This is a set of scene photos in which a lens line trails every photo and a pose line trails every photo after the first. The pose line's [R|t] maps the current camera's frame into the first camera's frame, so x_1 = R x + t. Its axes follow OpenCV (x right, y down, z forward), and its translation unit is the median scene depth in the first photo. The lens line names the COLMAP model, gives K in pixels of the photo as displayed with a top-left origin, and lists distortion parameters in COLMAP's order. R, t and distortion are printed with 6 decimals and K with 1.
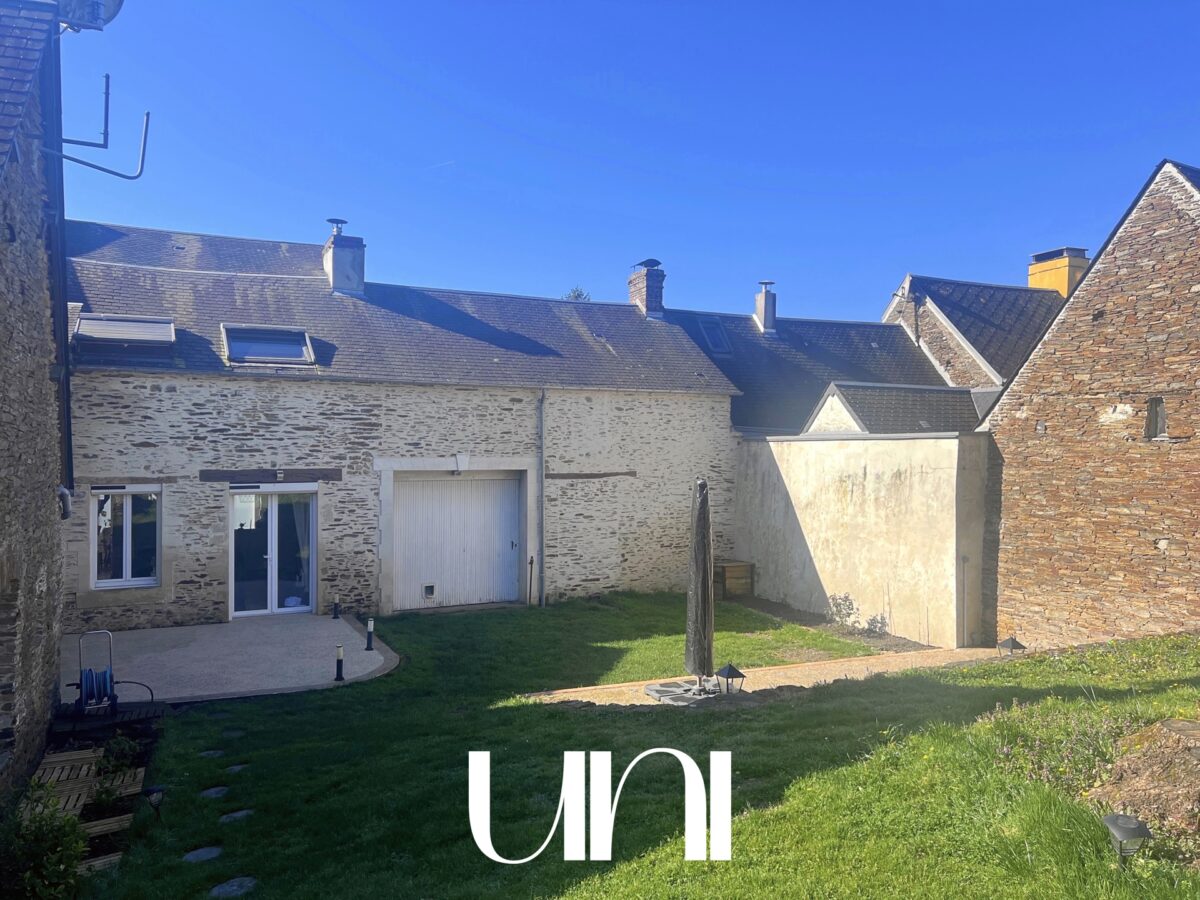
lens RADIAL K [[913.3, 0, 599.8], [0, 913.3, 445.2], [0, 0, 1]] dist [0.131030, -0.217185]
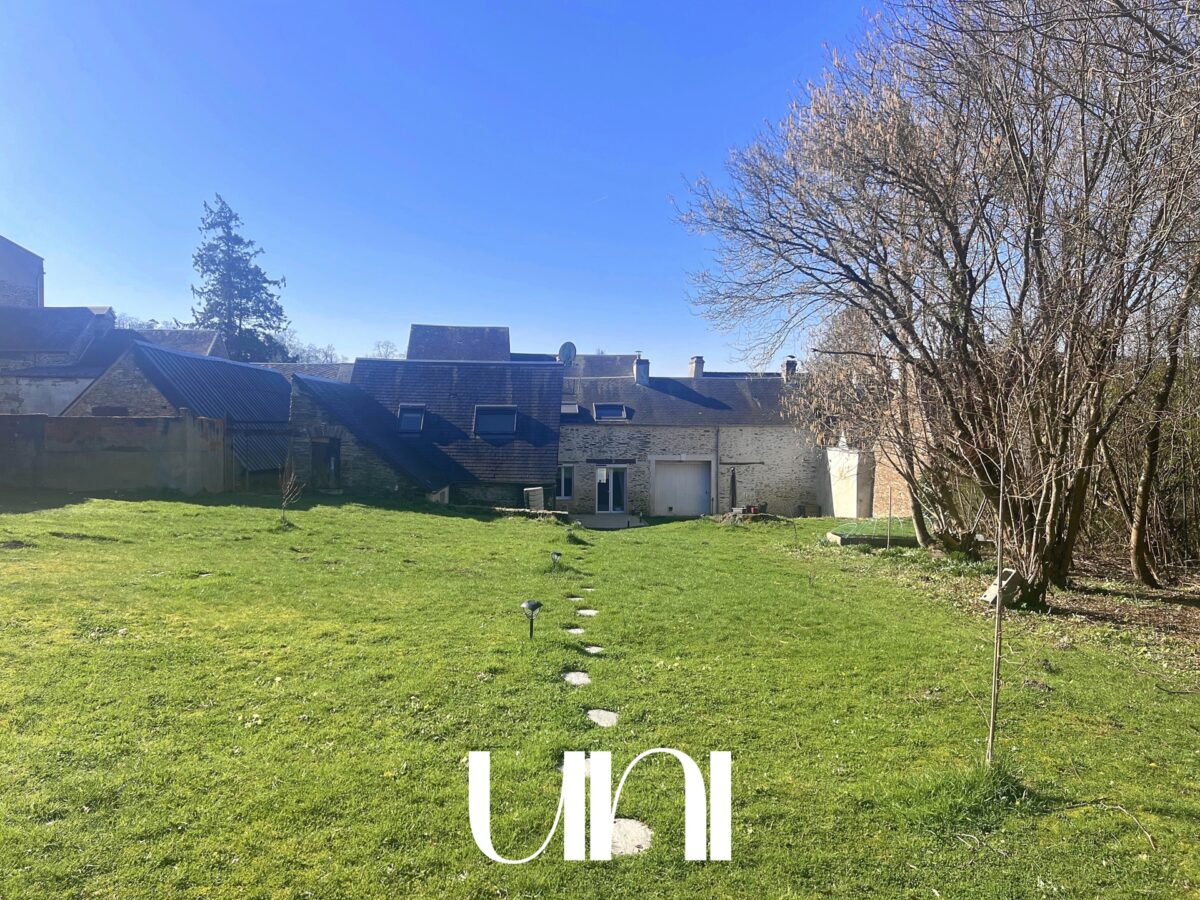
lens RADIAL K [[913.3, 0, 599.8], [0, 913.3, 445.2], [0, 0, 1]] dist [0.131030, -0.217185]
pose [[0.933070, 0.016348, -0.359324, 0.541253], [-0.005599, 0.999506, 0.030934, -0.091435], [0.359652, -0.026852, 0.932700, -1.411216]]
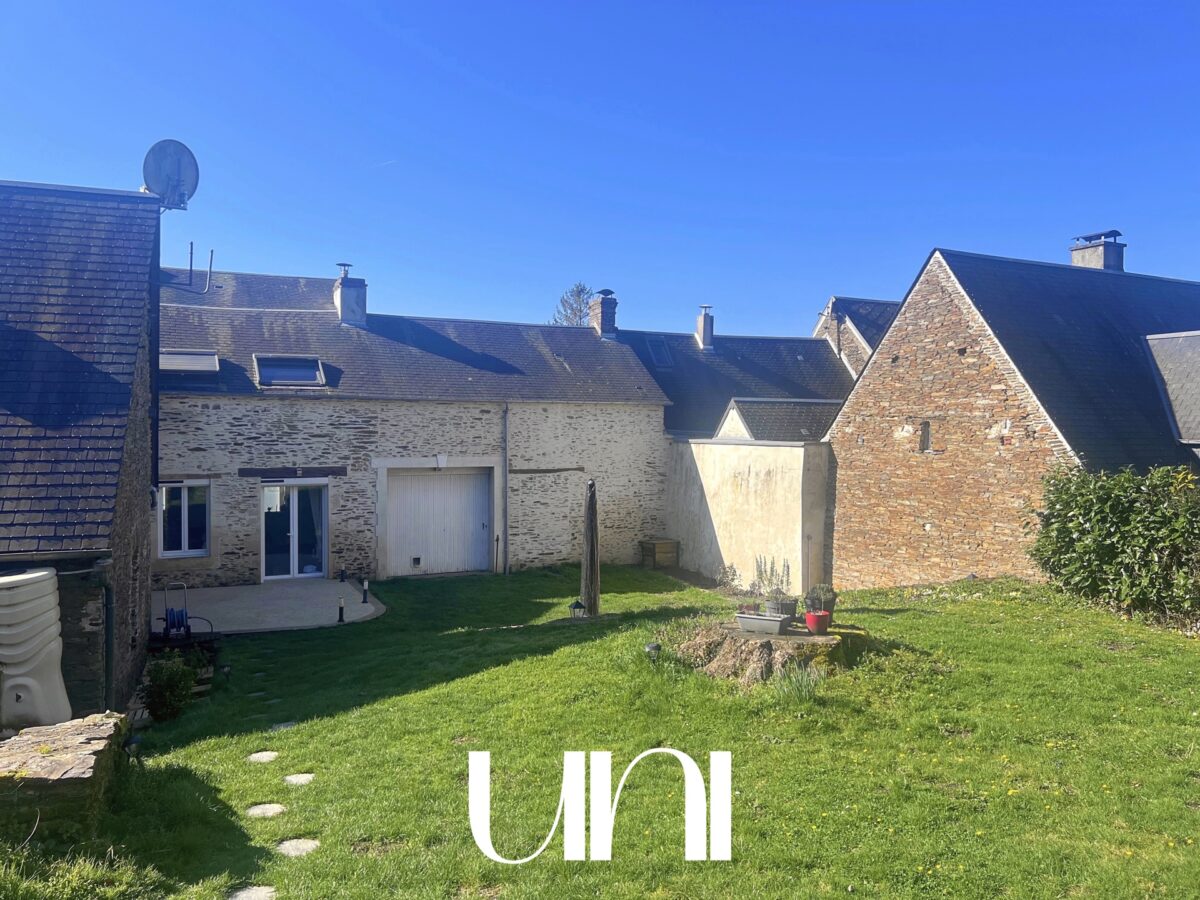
lens RADIAL K [[913.3, 0, 599.8], [0, 913.3, 445.2], [0, 0, 1]] dist [0.131030, -0.217185]
pose [[0.999765, 0.001580, -0.021601, 0.101563], [-0.001127, 0.999780, 0.020926, -0.031715], [0.021629, -0.020897, 0.999548, -0.279727]]
